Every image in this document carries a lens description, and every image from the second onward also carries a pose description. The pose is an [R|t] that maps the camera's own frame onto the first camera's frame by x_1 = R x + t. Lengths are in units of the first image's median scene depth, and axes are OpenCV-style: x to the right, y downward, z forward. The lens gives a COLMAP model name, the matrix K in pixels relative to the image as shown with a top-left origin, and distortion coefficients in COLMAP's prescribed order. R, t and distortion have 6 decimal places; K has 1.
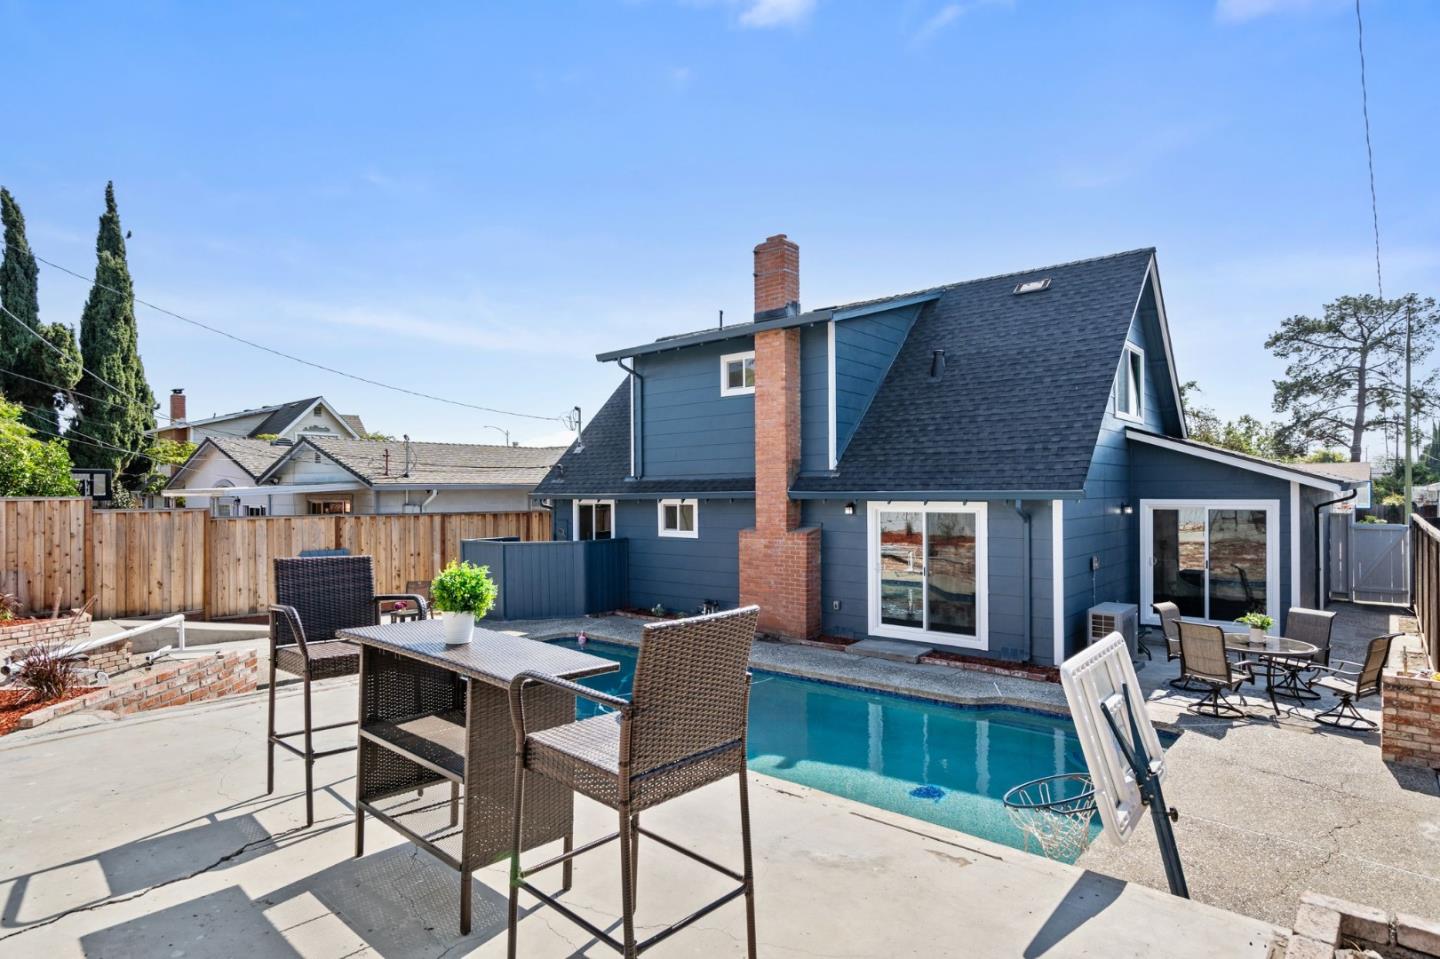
lens RADIAL K [[788.5, 0, 713.0], [0, 788.5, 487.4], [0, 0, 1]] dist [0.008620, -0.002029]
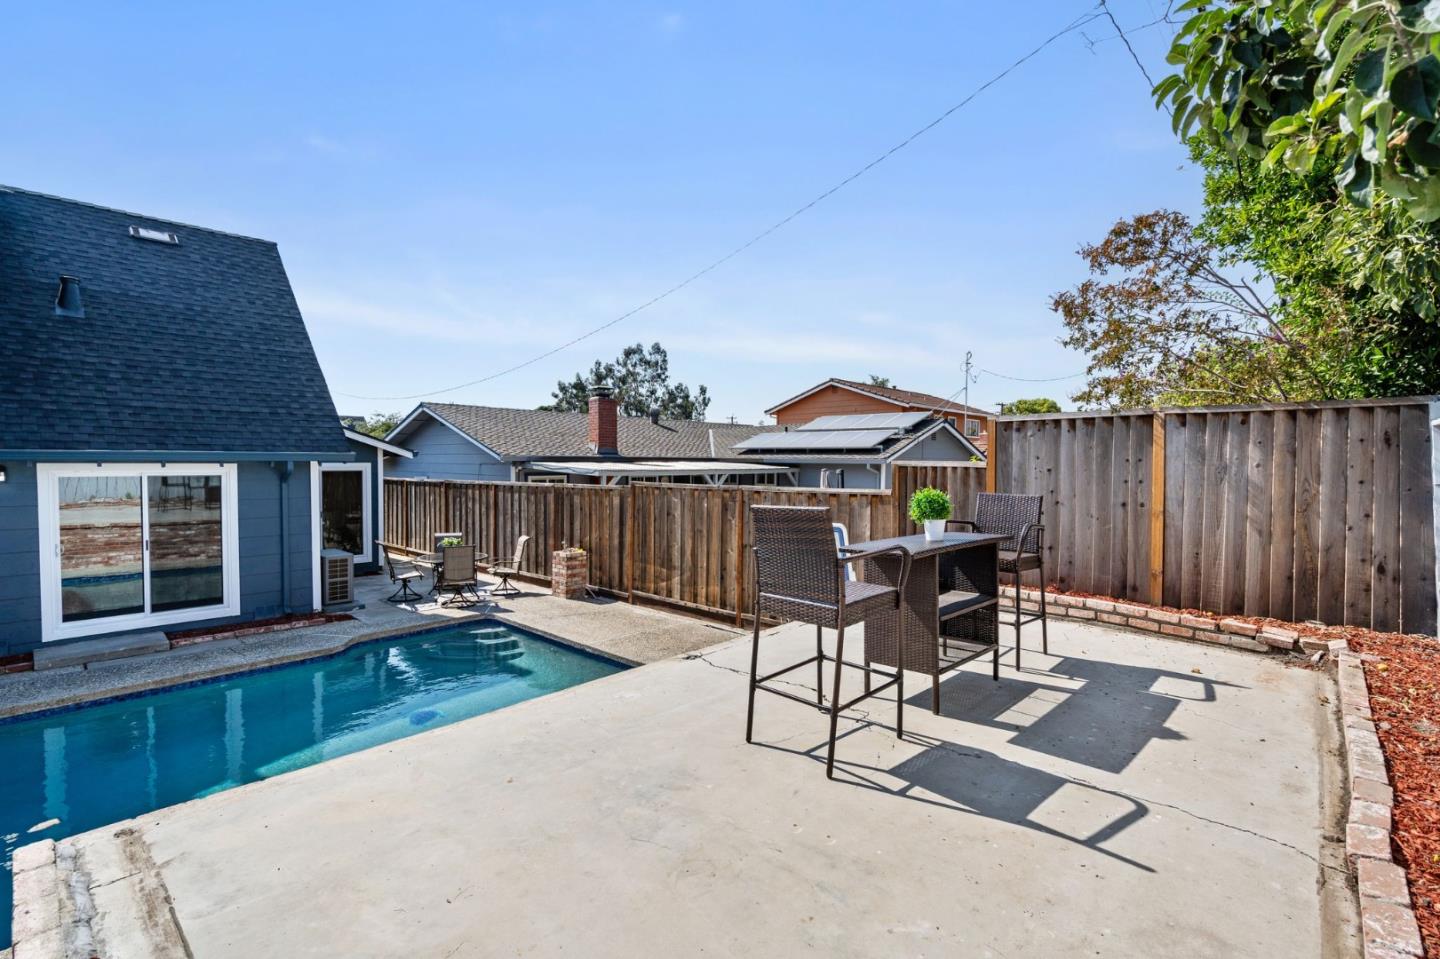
lens RADIAL K [[654.6, 0, 719.1], [0, 654.6, 477.3], [0, 0, 1]] dist [-0.004578, 0.002795]
pose [[0.032738, -0.018381, 0.999295, -0.379696], [-0.008311, 0.999791, 0.018662, 0.013300], [-0.999429, -0.008916, 0.032578, 0.327256]]
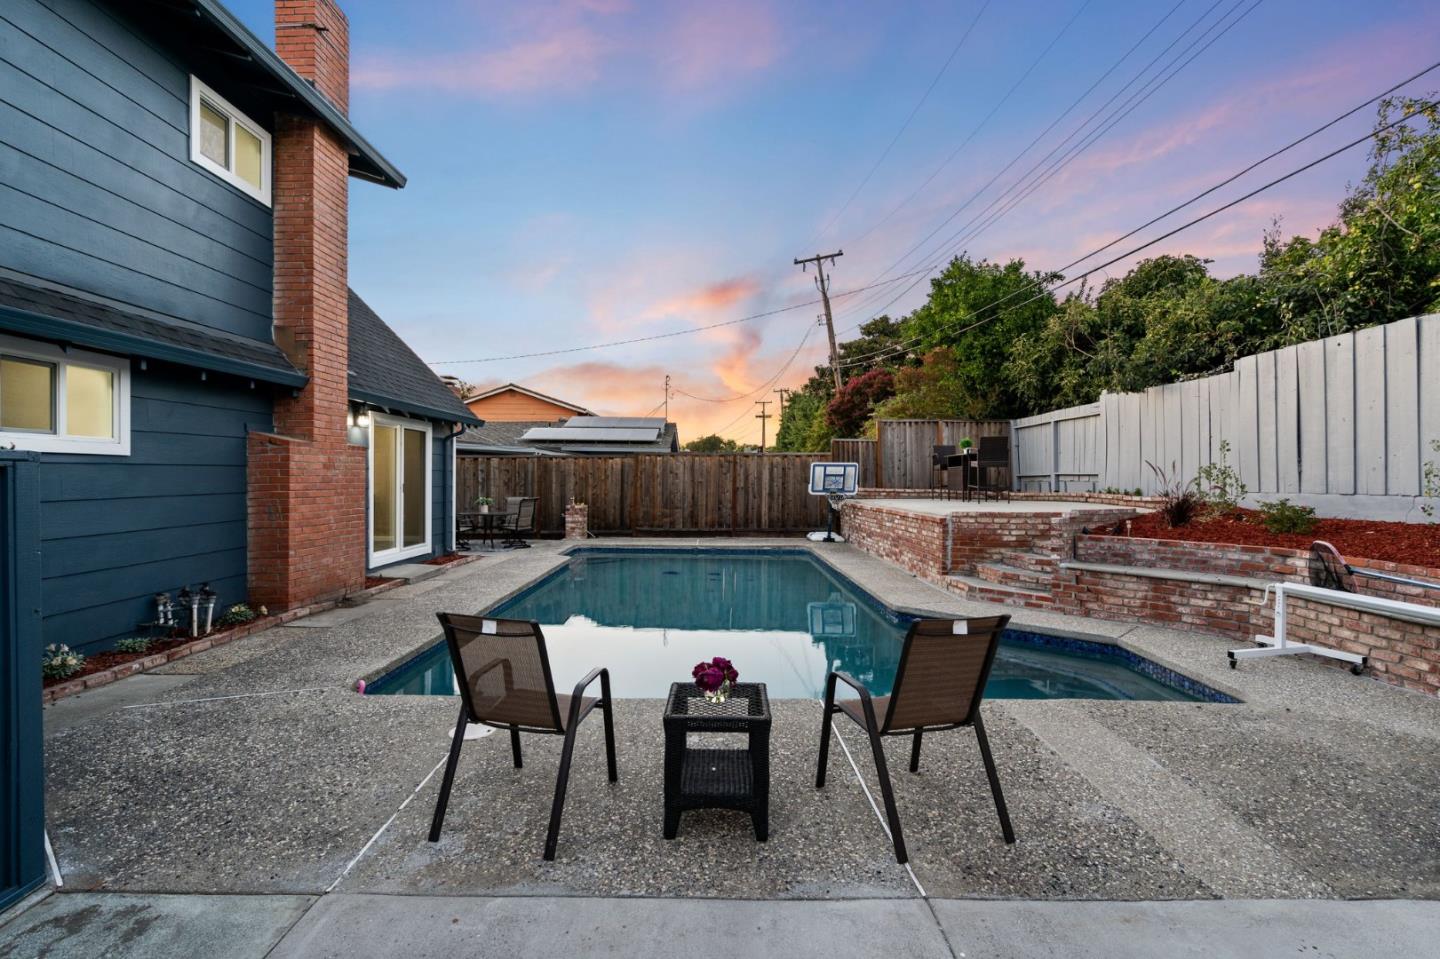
lens RADIAL K [[654.6, 0, 719.2], [0, 654.6, 482.5], [0, 0, 1]] dist [-0.004578, 0.002795]
pose [[-0.656630, -0.005939, 0.754189, -0.555944], [-0.006195, 0.999978, 0.002481, 0.086658], [-0.754187, -0.003043, -0.656653, 1.129113]]
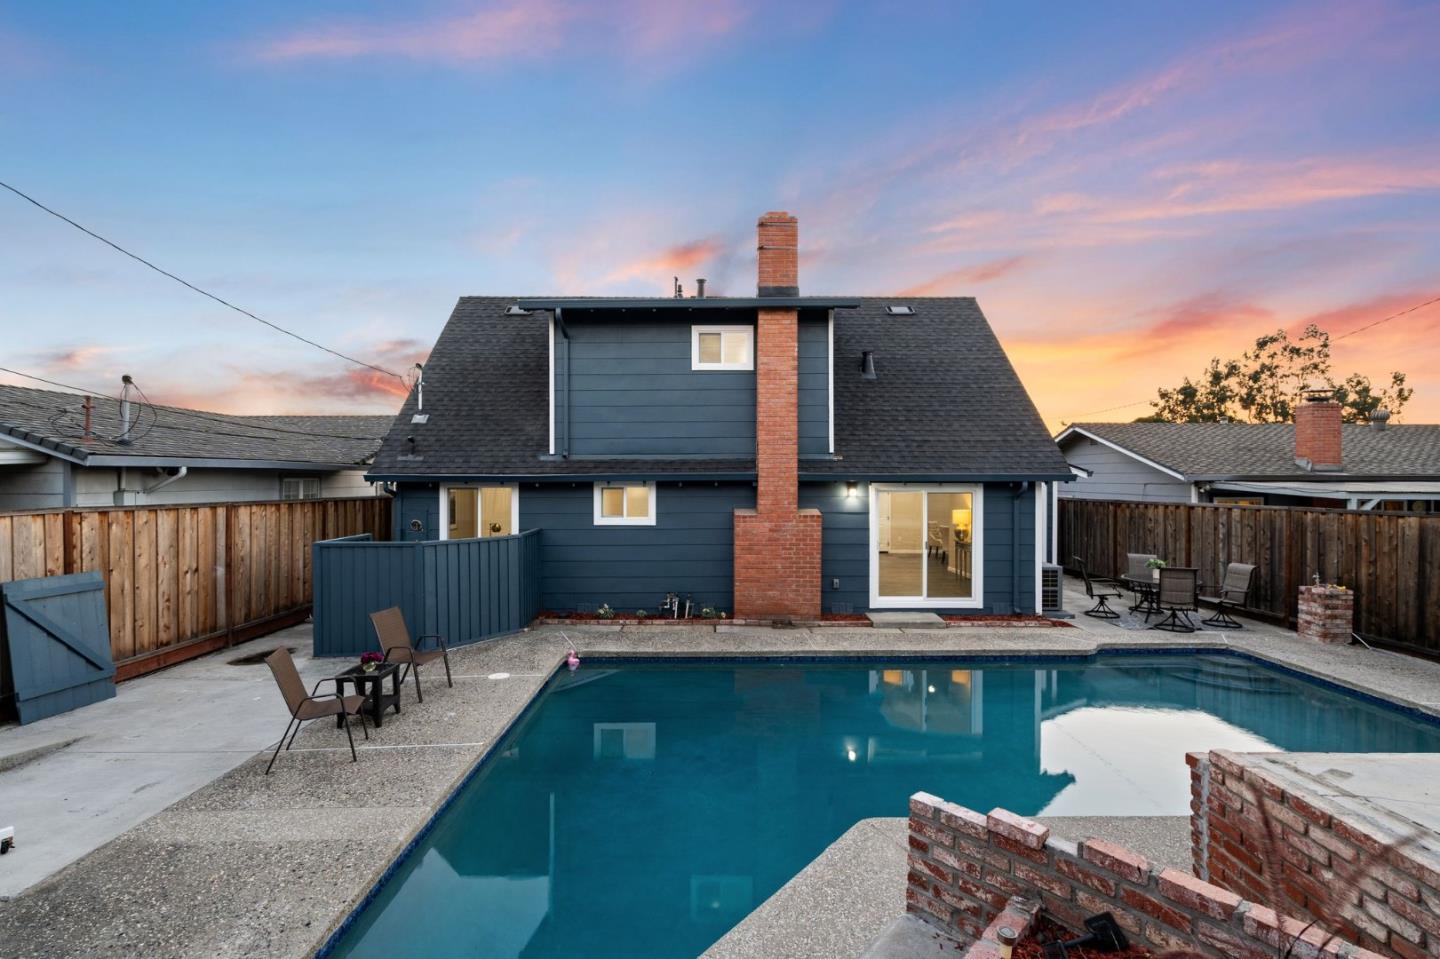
lens RADIAL K [[654.6, 0, 711.9], [0, 654.6, 474.9], [0, 0, 1]] dist [-0.004578, 0.002795]
pose [[0.754671, 0.010582, 0.656018, -0.523671], [-0.008169, 0.999944, -0.006733, 0.013727], [-0.656053, -0.000278, 0.754715, 0.452077]]
